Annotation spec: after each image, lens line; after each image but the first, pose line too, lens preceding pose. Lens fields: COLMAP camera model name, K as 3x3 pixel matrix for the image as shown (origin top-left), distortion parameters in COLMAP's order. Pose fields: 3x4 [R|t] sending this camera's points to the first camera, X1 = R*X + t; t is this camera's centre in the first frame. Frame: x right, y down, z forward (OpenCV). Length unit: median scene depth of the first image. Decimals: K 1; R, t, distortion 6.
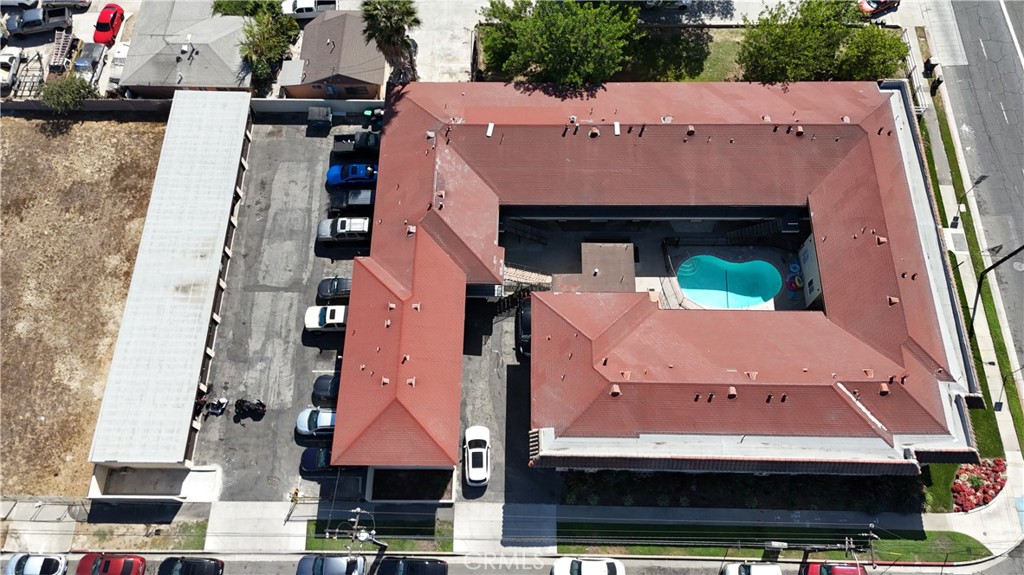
lens RADIAL K [[755.6, 0, 508.2], [0, 755.6, 291.4], [0, 0, 1]] dist [0.054634, -0.035600]
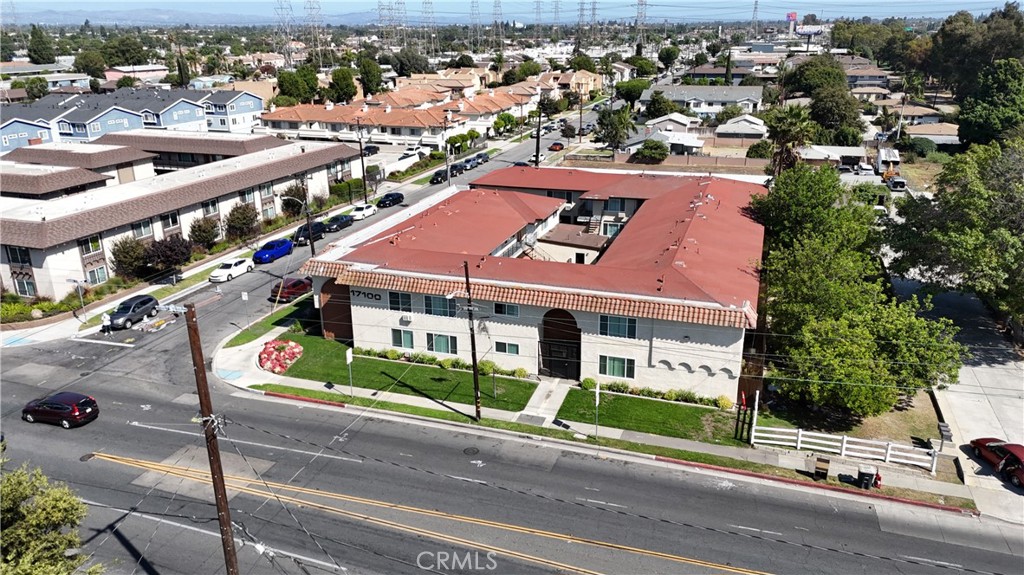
lens RADIAL K [[755.6, 0, 513.3], [0, 755.6, 288.7], [0, 0, 1]] dist [0.054634, -0.035600]
pose [[-0.299728, 0.331136, -0.894713, 1.367688], [-0.870659, 0.288458, 0.398429, -0.426246], [0.390021, 0.898410, 0.201847, 0.840568]]
